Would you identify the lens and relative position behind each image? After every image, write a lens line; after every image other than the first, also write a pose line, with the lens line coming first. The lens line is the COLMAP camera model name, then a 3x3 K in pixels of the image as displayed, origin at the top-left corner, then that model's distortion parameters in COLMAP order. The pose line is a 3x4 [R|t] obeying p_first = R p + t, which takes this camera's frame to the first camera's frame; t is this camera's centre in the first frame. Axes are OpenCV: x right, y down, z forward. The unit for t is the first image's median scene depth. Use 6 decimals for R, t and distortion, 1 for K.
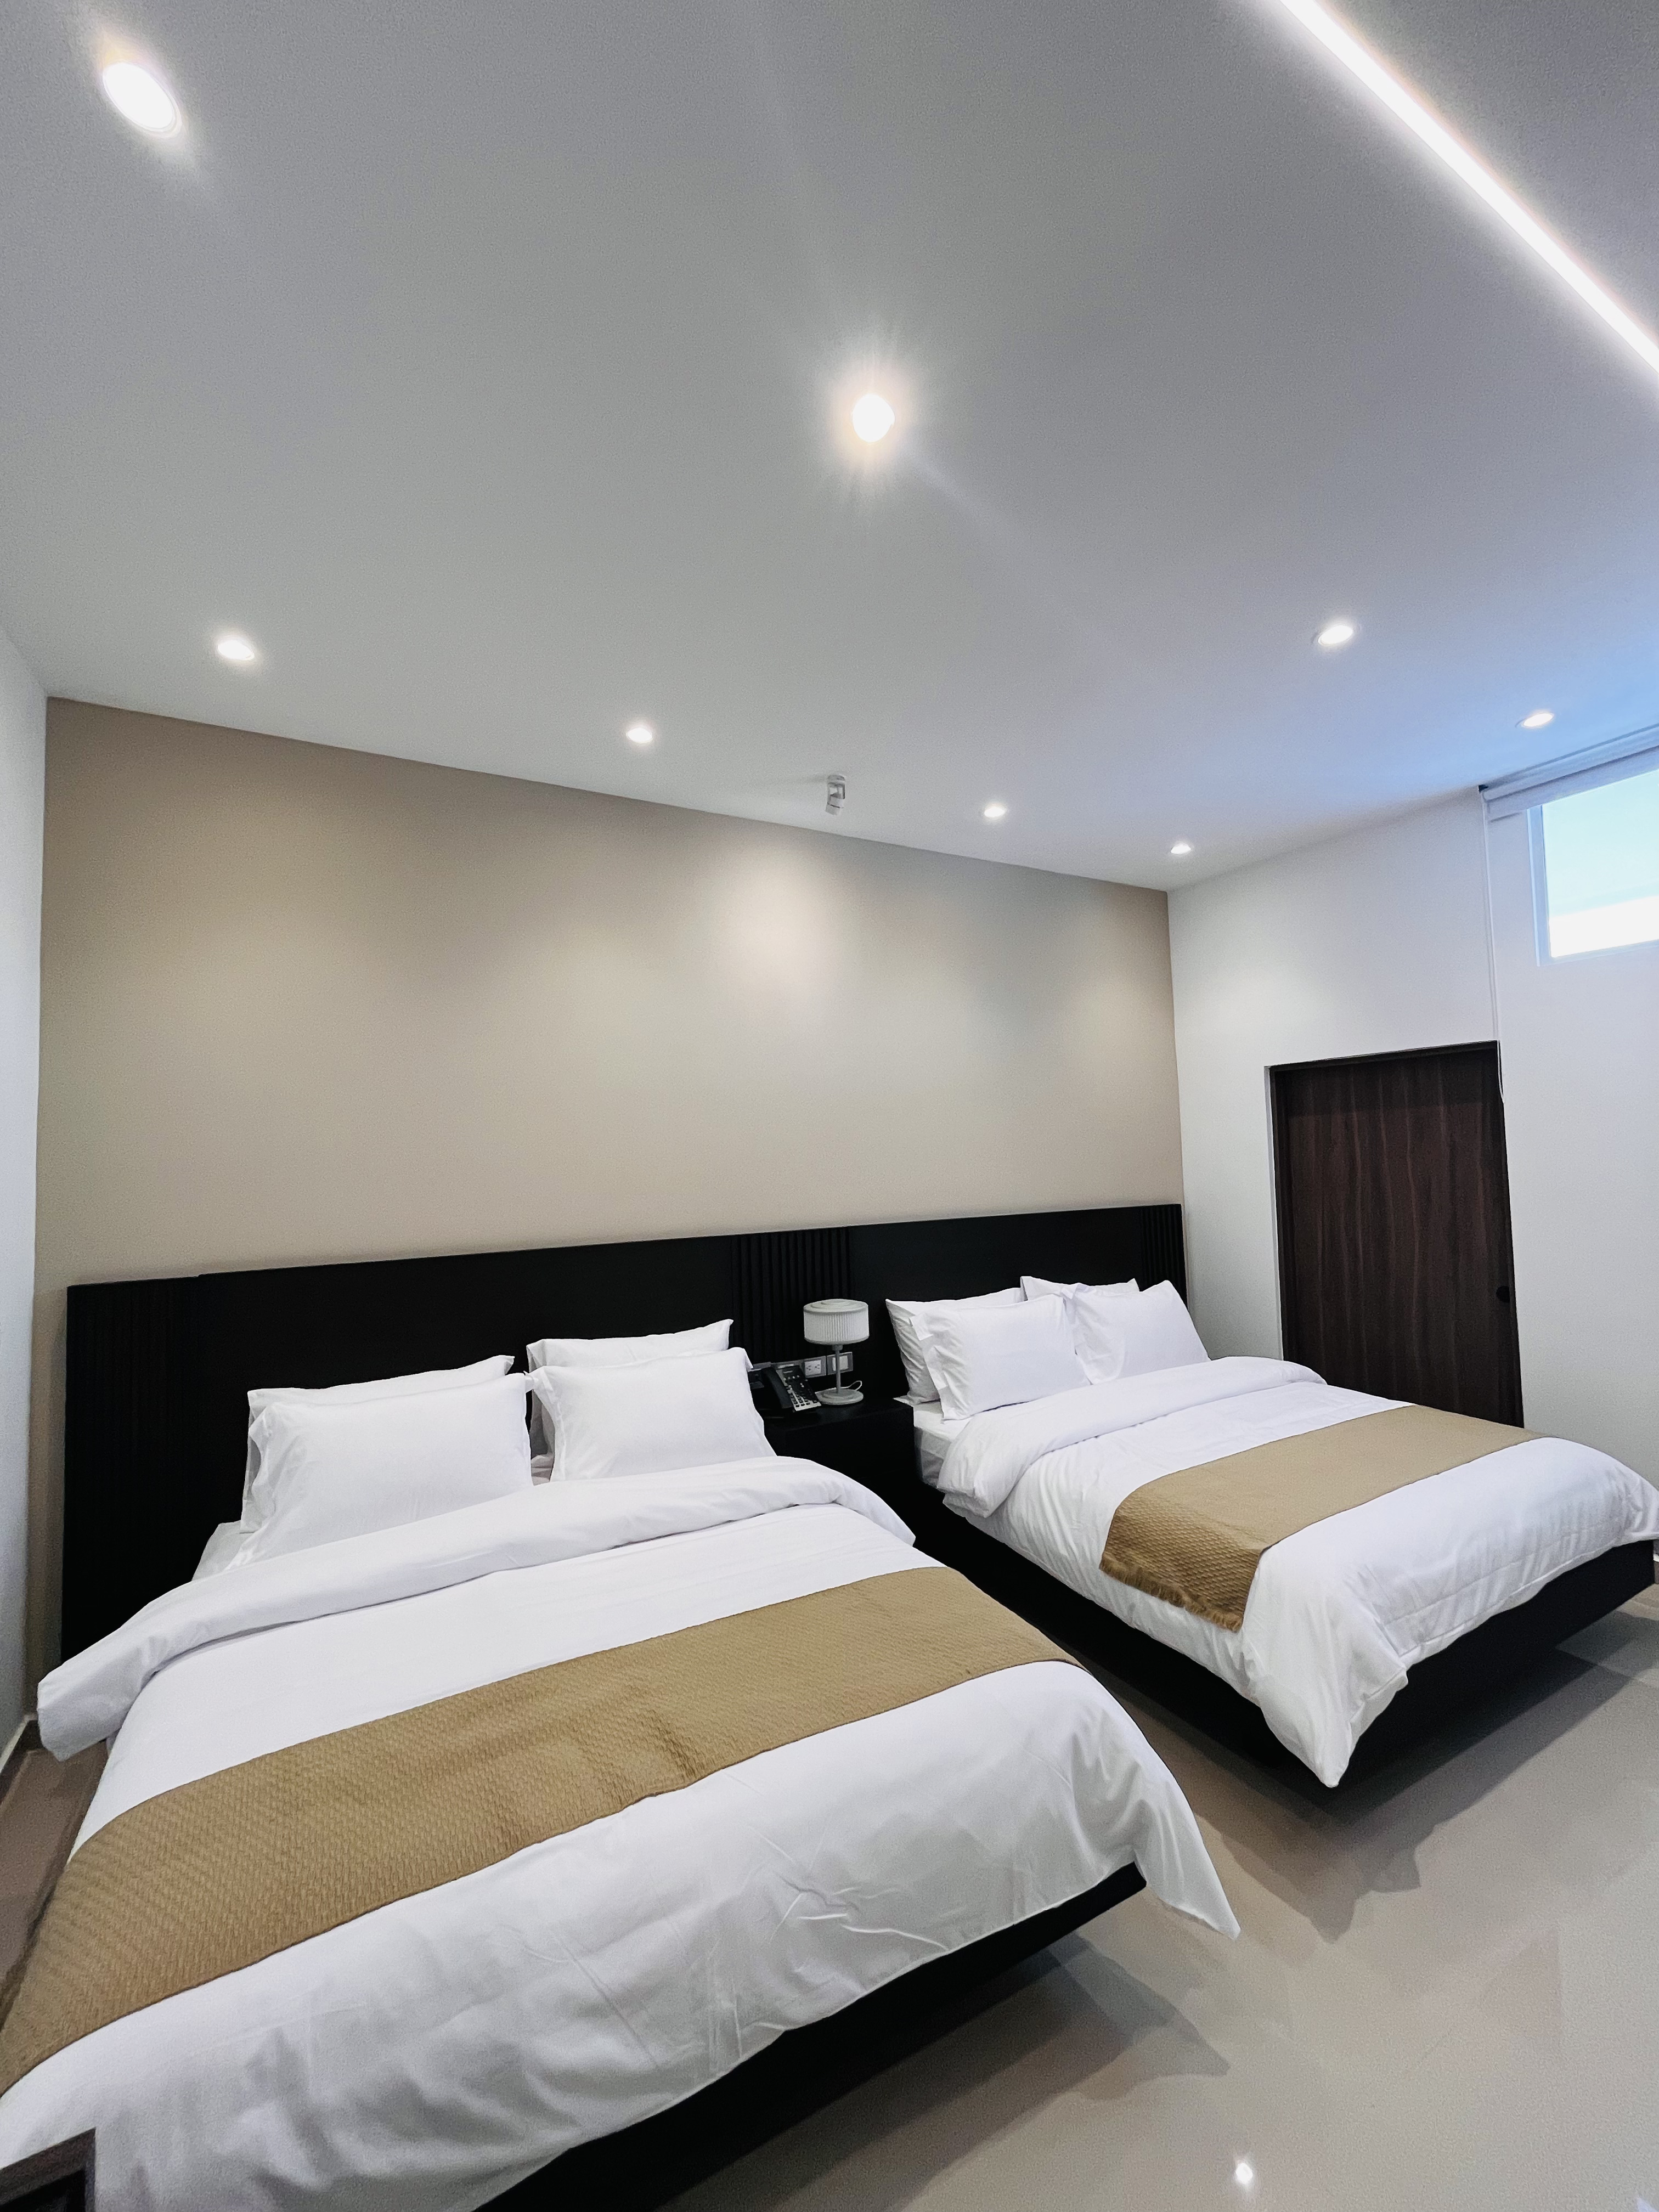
lens RADIAL K [[893.9, 0, 829.5], [0, 893.9, 1106.0], [0, 0, 1]] dist [-0.000831, -0.000124]
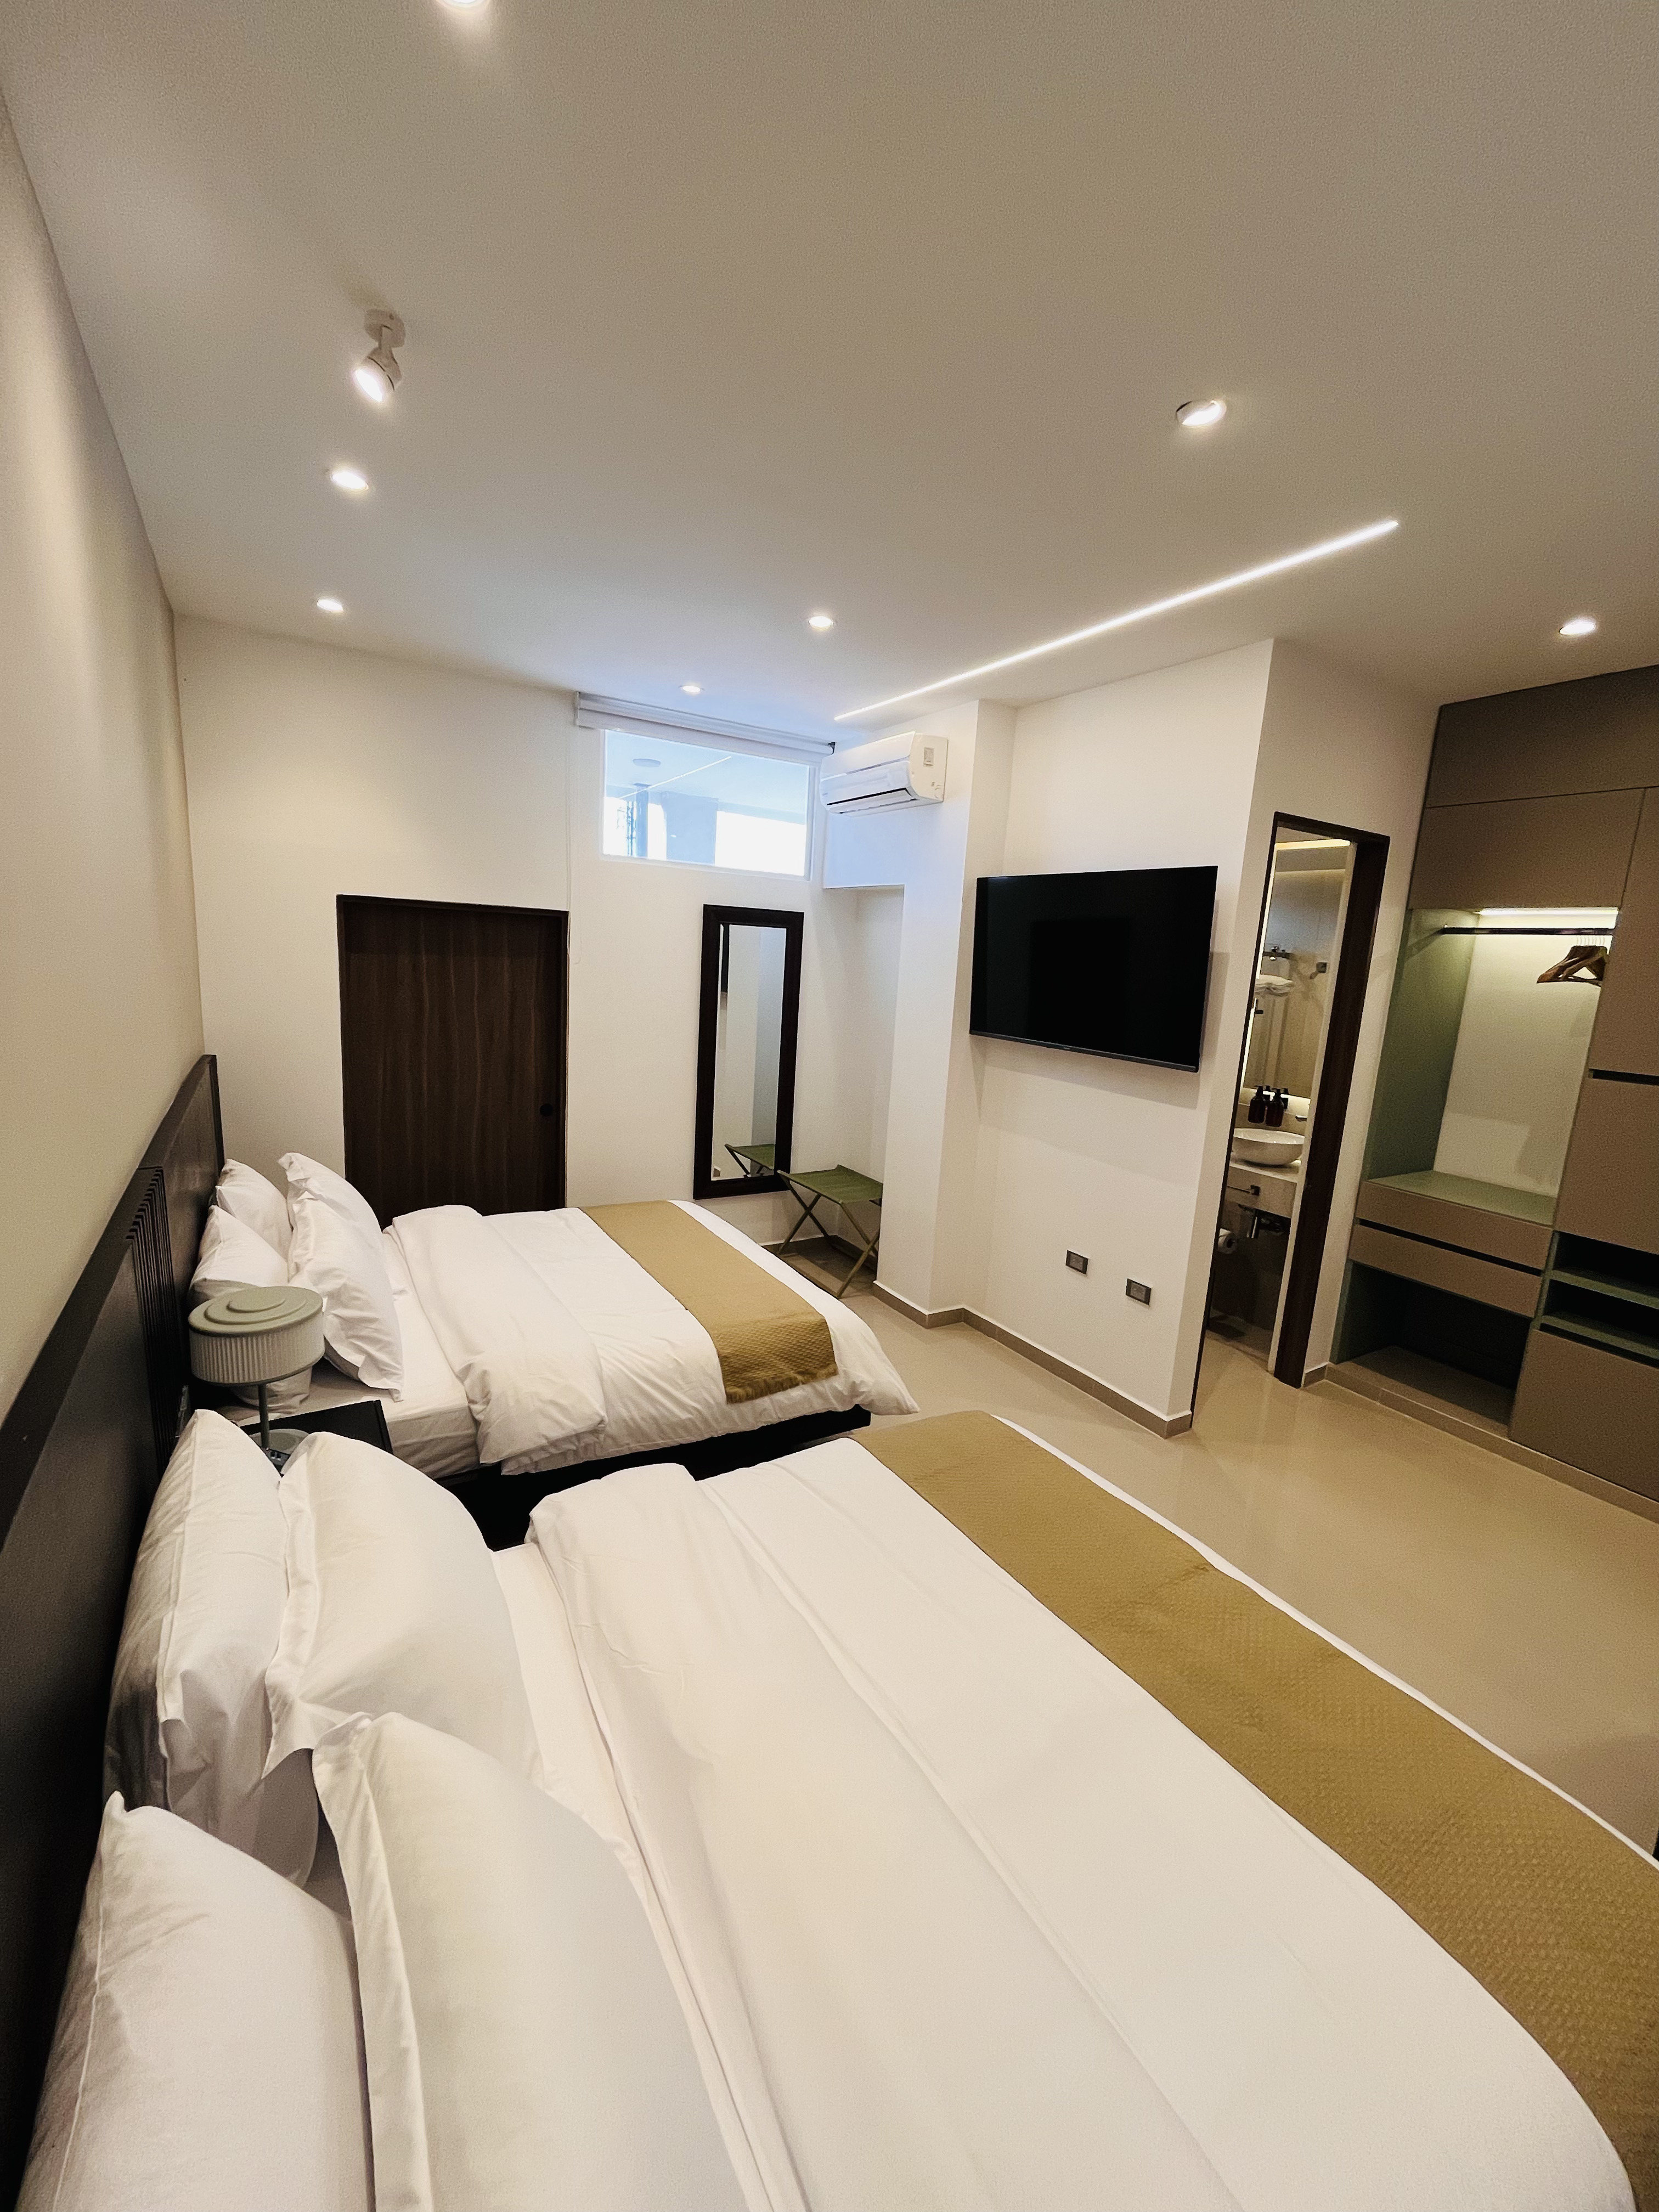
lens RADIAL K [[893.9, 0, 829.5], [0, 893.9, 1106.0], [0, 0, 1]] dist [-0.000831, -0.000124]
pose [[-0.040519, -0.141397, 0.989123, -0.551330], [-0.111747, 0.984367, 0.136140, -0.017215], [-0.992910, -0.105015, -0.055687, 0.696344]]
